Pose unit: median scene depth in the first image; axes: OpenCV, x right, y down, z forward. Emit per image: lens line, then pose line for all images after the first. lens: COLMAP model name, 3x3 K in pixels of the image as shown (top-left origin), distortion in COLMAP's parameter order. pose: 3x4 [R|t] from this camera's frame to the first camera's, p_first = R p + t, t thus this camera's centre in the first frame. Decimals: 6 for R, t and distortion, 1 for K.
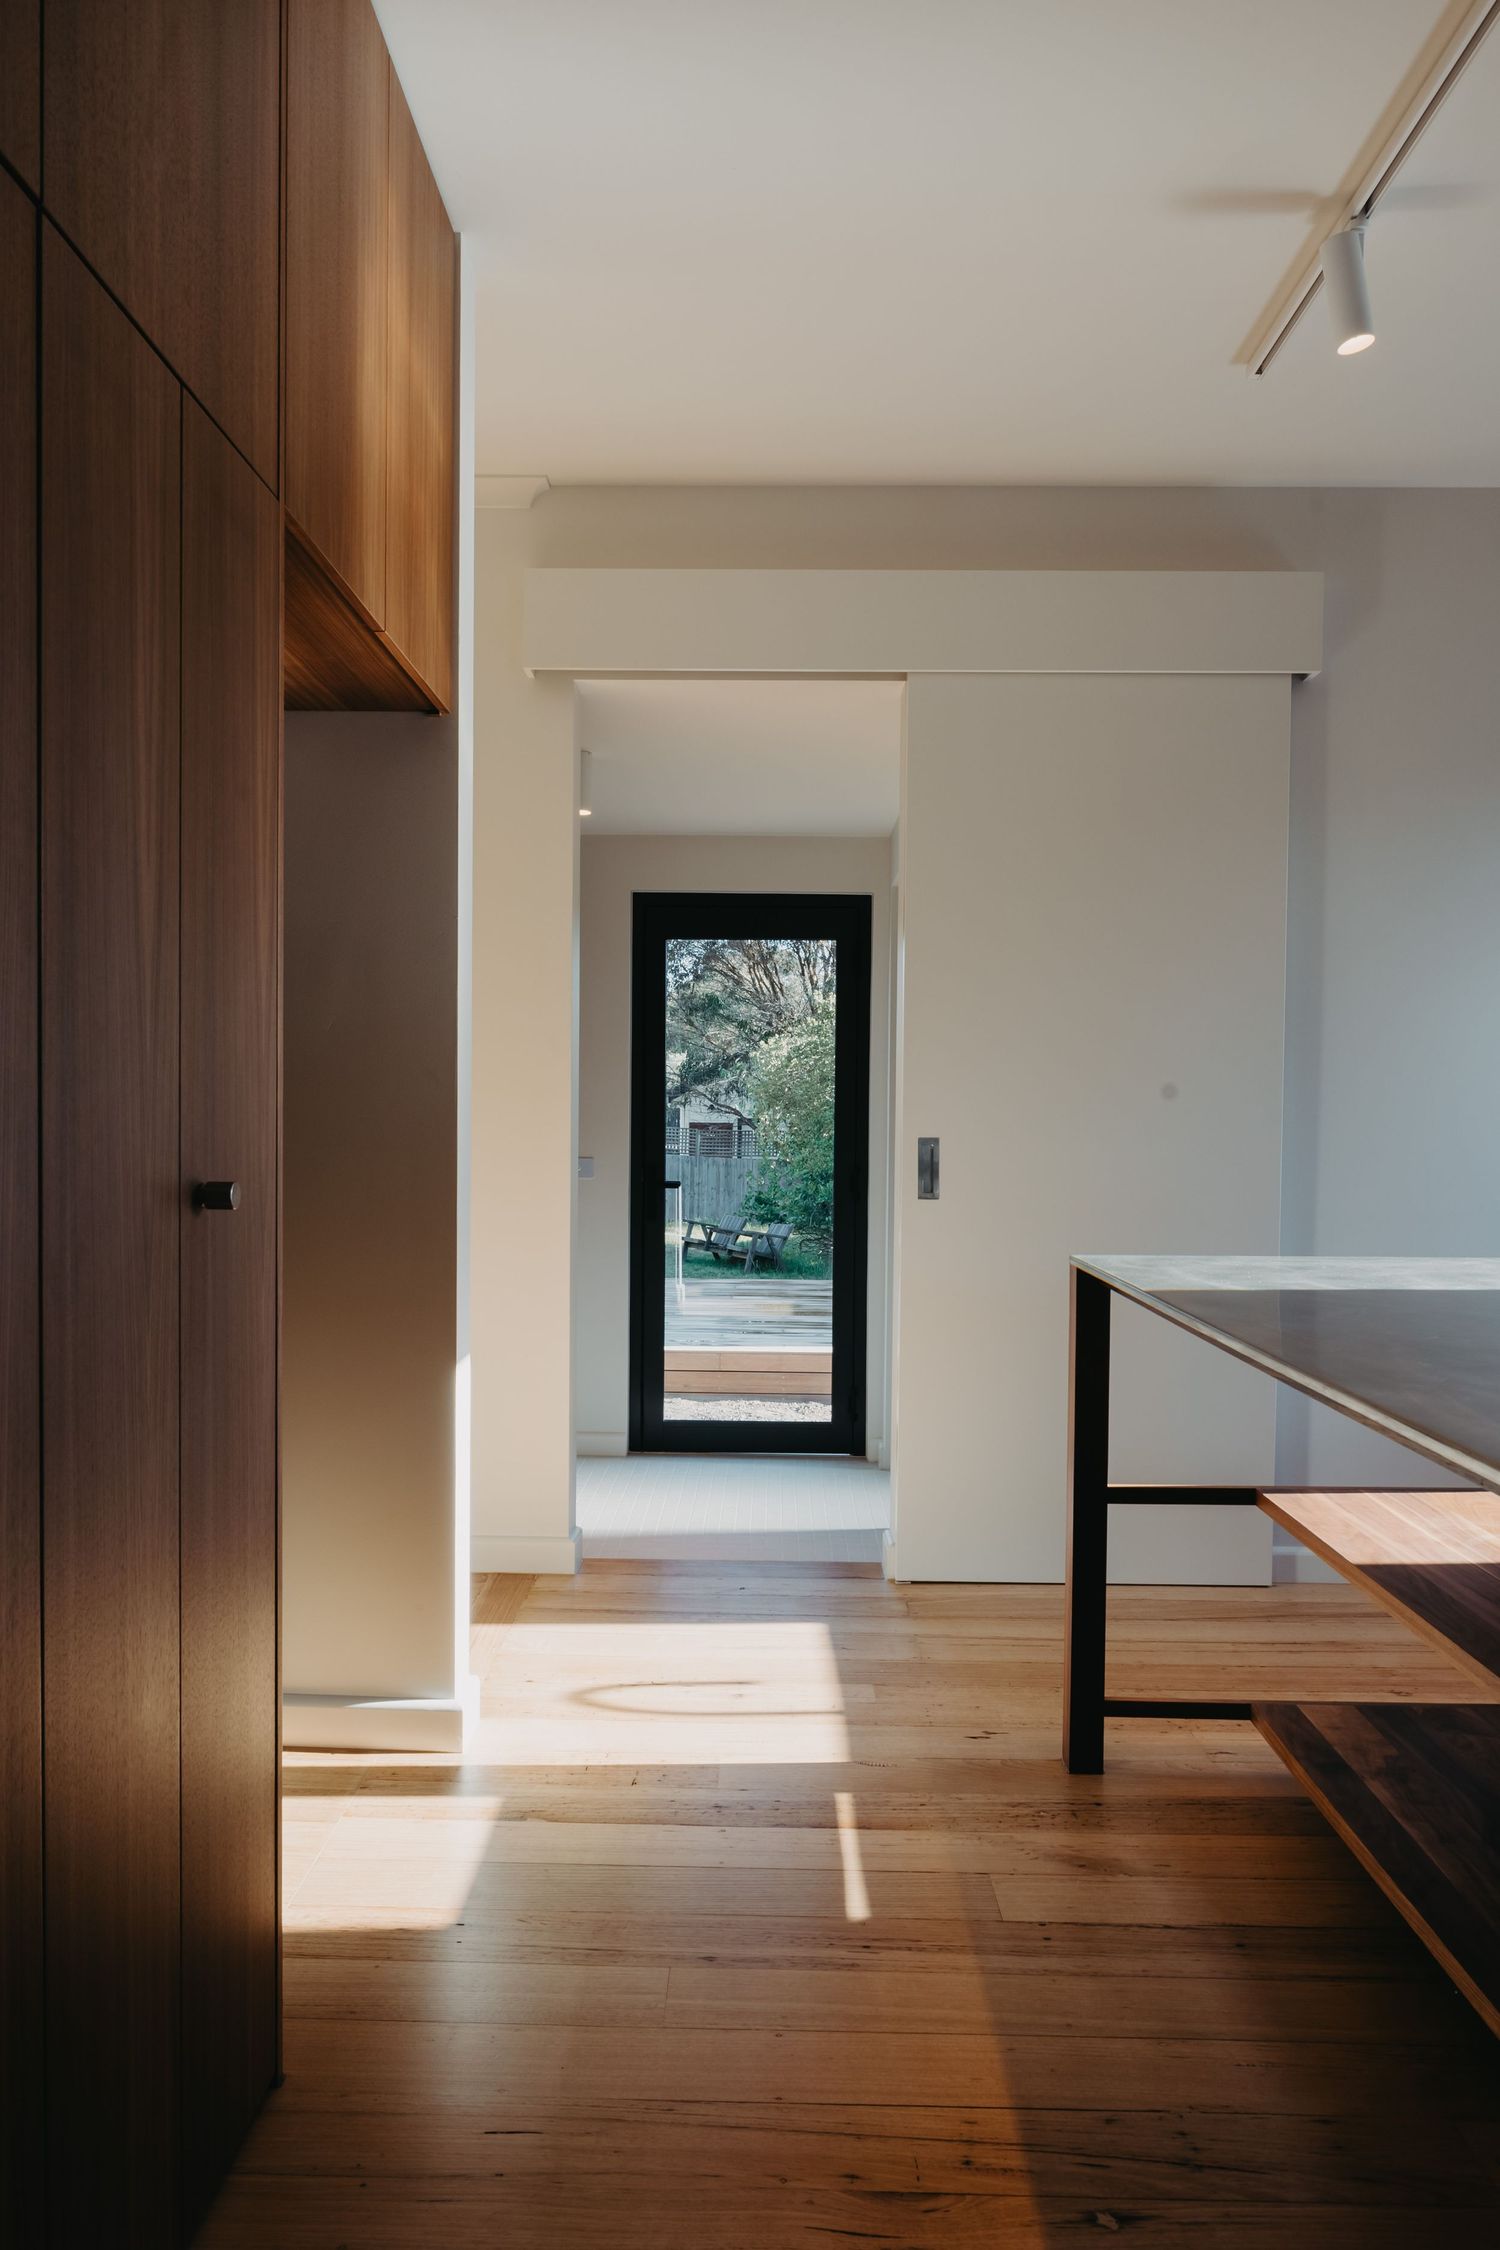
lens RADIAL K [[1463.5, 0, 748.0], [0, 1463.5, 1161.4], [0, 0, 1]] dist [-0.001391, 0.000990]
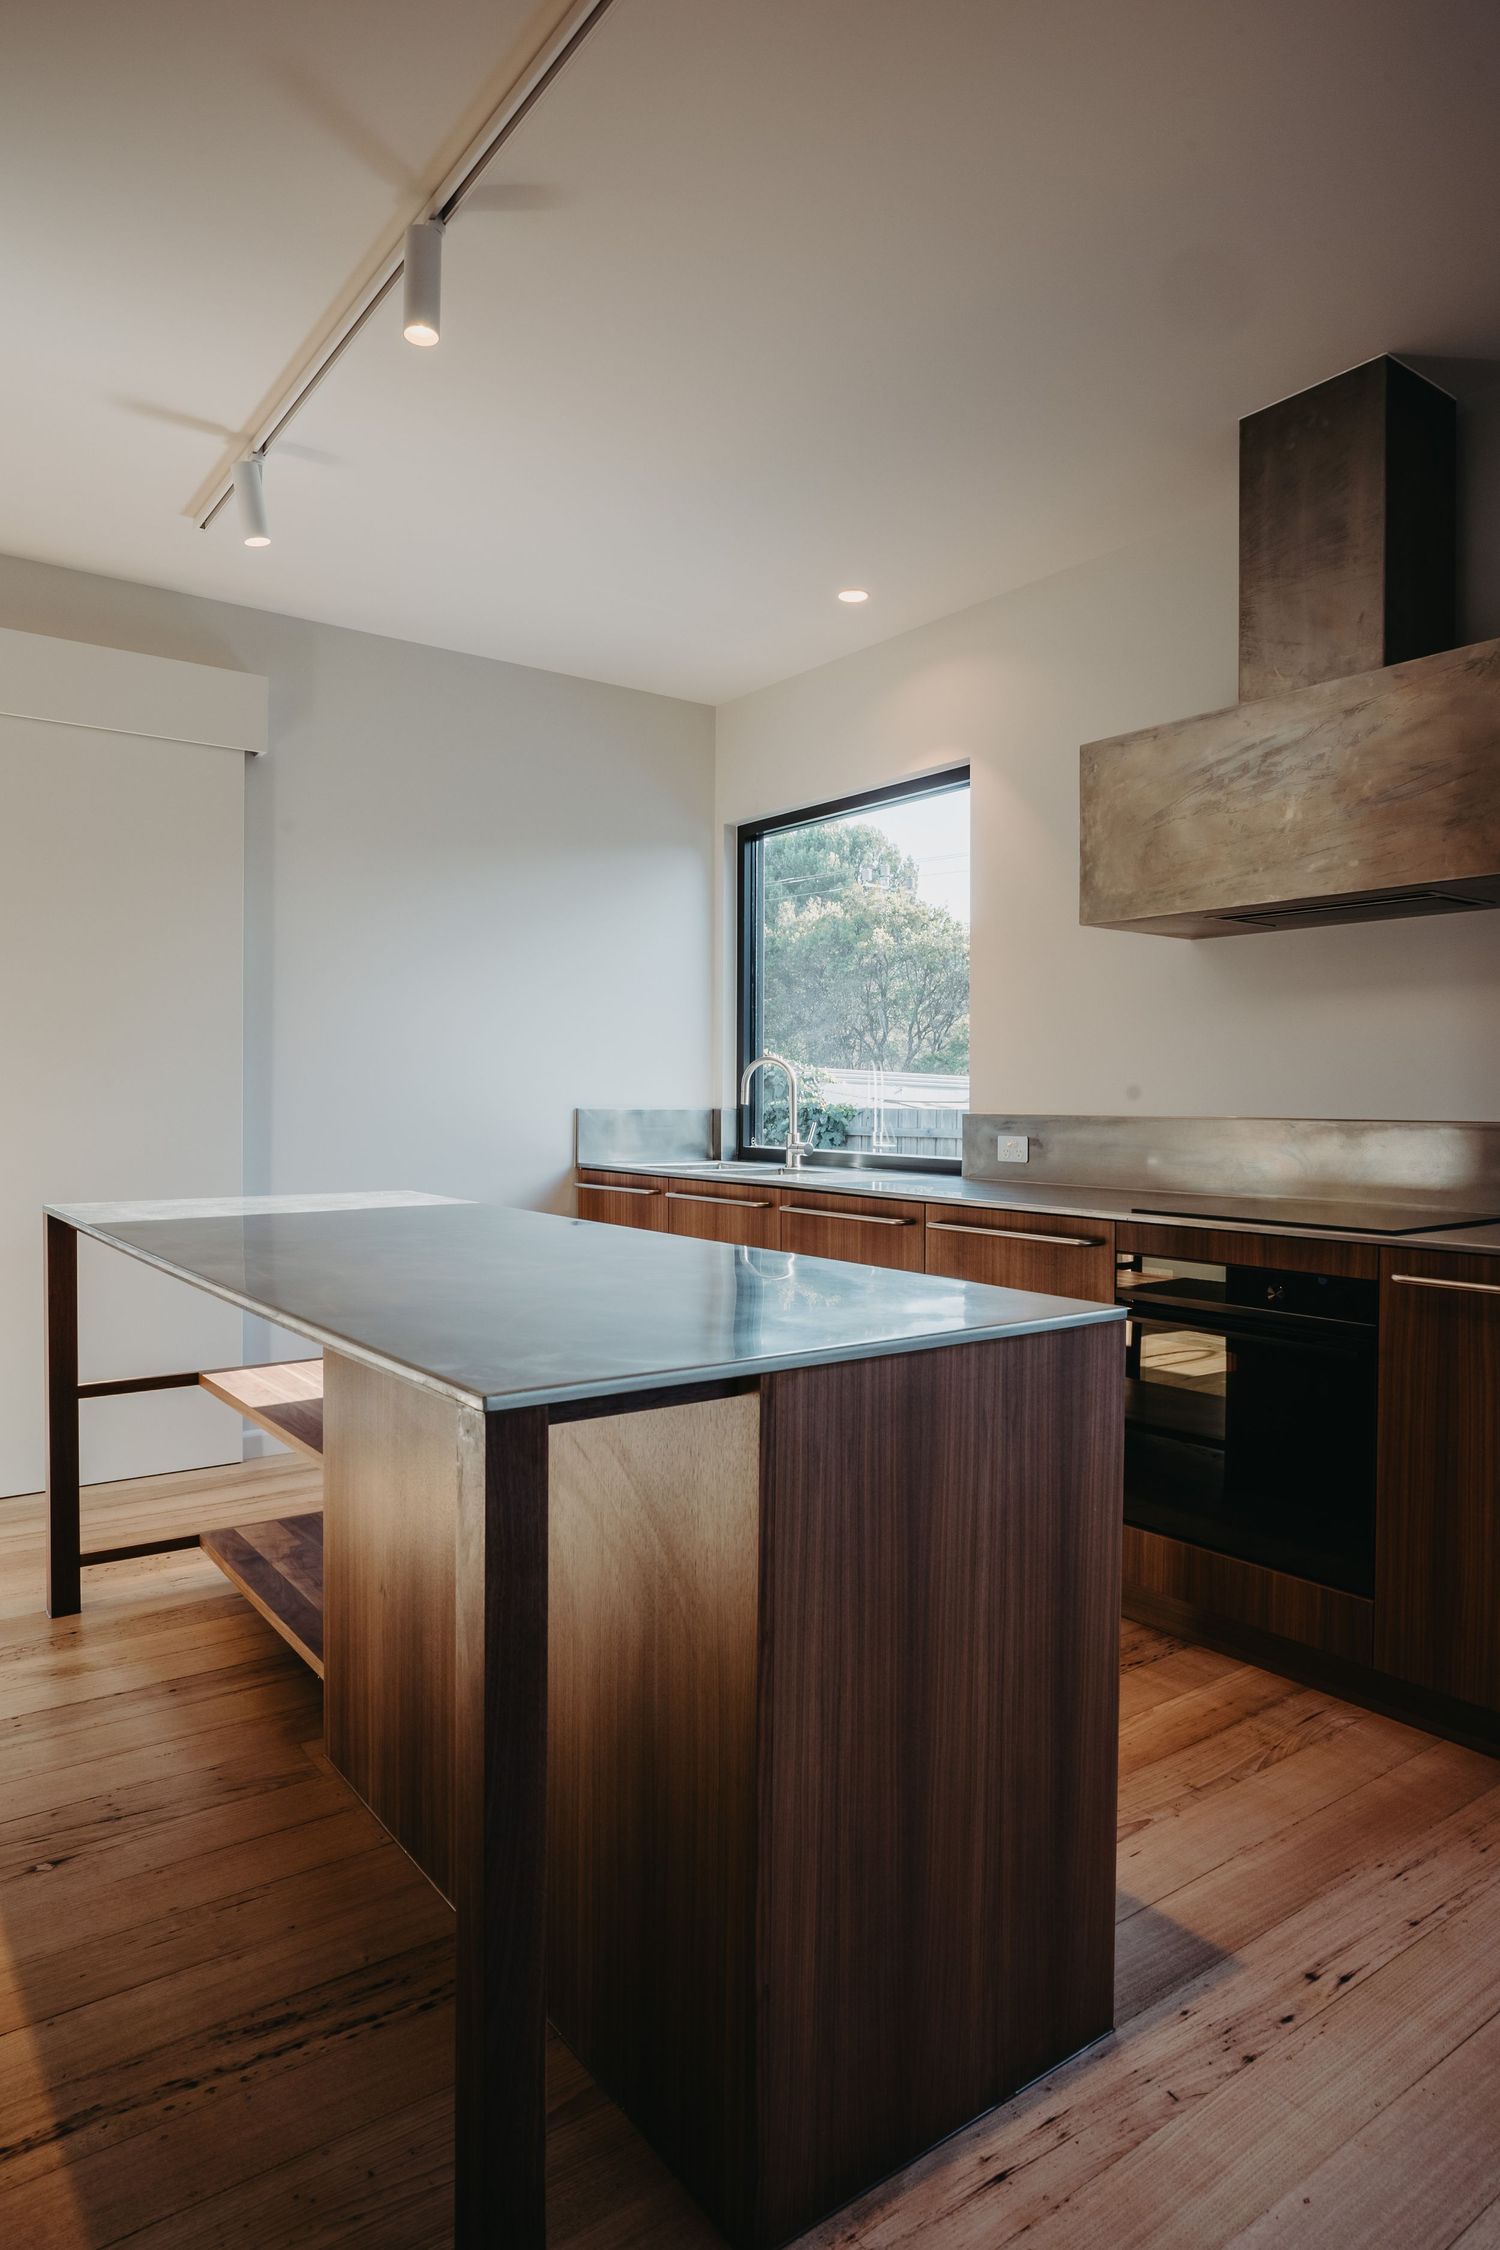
lens RADIAL K [[1337.0, 0, 750.0], [0, 1337.0, 1125.0], [0, 0, 1]] dist [-0.041420, 0.027661]
pose [[0.792480, -0.013653, 0.609745, 0.010306], [0.017488, 0.999847, -0.000341, 0.006825], [-0.609647, 0.010934, 0.792597, -0.279346]]
